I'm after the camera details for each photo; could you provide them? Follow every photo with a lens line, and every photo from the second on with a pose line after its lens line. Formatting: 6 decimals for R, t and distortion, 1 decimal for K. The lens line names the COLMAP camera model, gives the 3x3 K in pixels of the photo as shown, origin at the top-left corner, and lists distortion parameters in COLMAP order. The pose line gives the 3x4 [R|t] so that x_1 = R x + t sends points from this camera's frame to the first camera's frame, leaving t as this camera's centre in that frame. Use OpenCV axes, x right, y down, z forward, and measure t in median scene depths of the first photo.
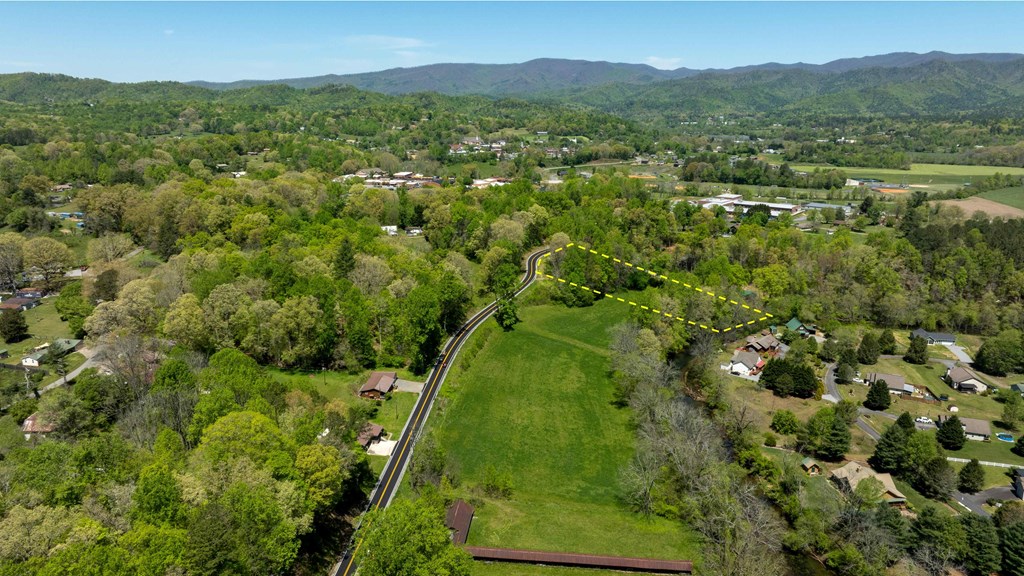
lens RADIAL K [[719.8, 0, 509.5], [0, 719.8, 282.9], [0, 0, 1]] dist [-0.034753, 0.035107]
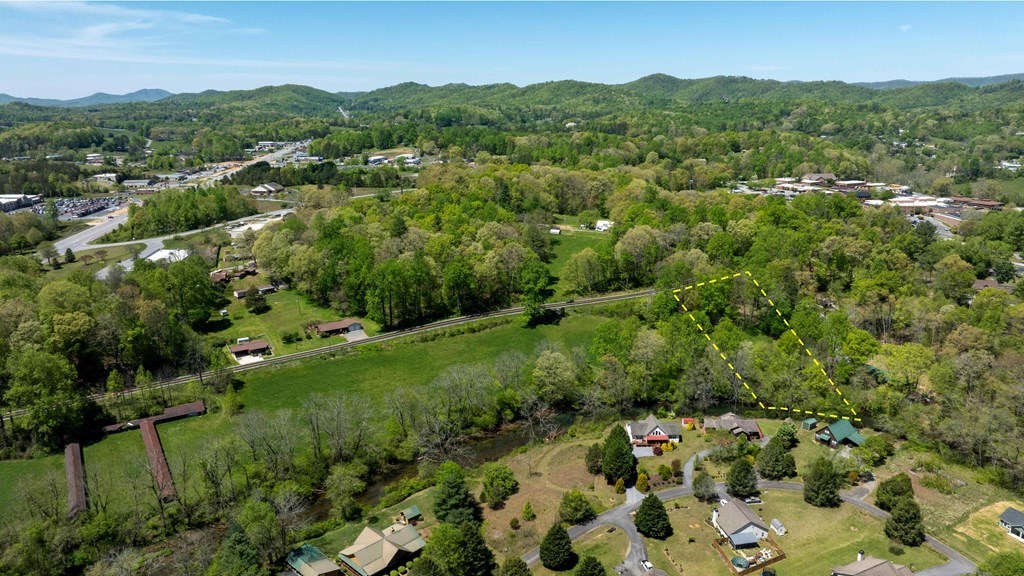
lens RADIAL K [[719.8, 0, 511.6], [0, 719.8, 292.3], [0, 0, 1]] dist [-0.034753, 0.035107]
pose [[0.613097, 0.201273, -0.763938, 0.148874], [-0.191493, 0.976025, 0.103468, -0.016347], [0.766448, 0.082853, 0.636940, 0.068794]]
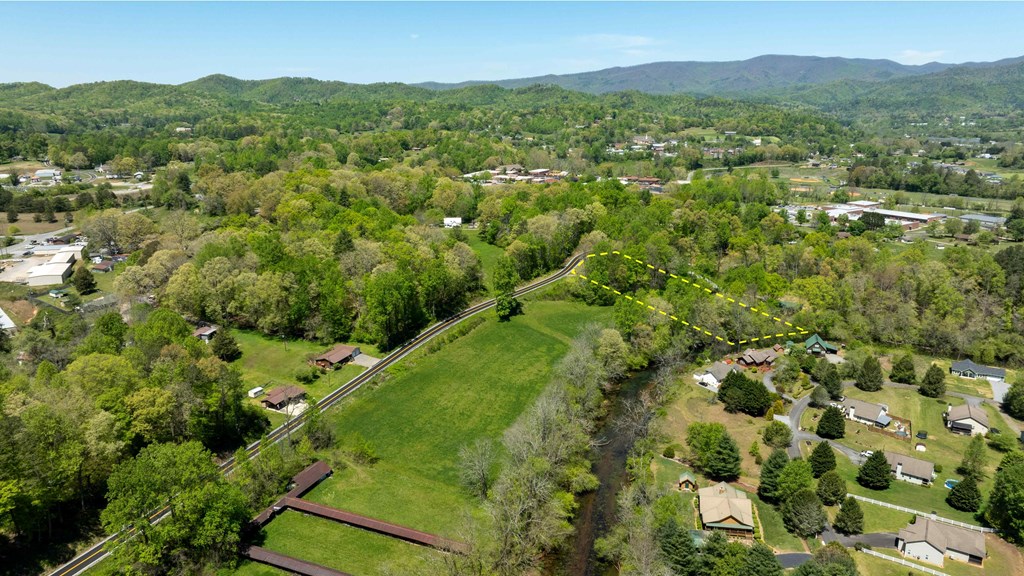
lens RADIAL K [[719.8, 0, 512.7], [0, 719.8, 284.6], [0, 0, 1]] dist [-0.034753, 0.035107]
pose [[0.955874, 0.067861, -0.285831, 0.060668], [-0.066986, 0.997671, 0.012847, -0.000074], [0.286037, 0.006866, 0.958194, 0.003139]]
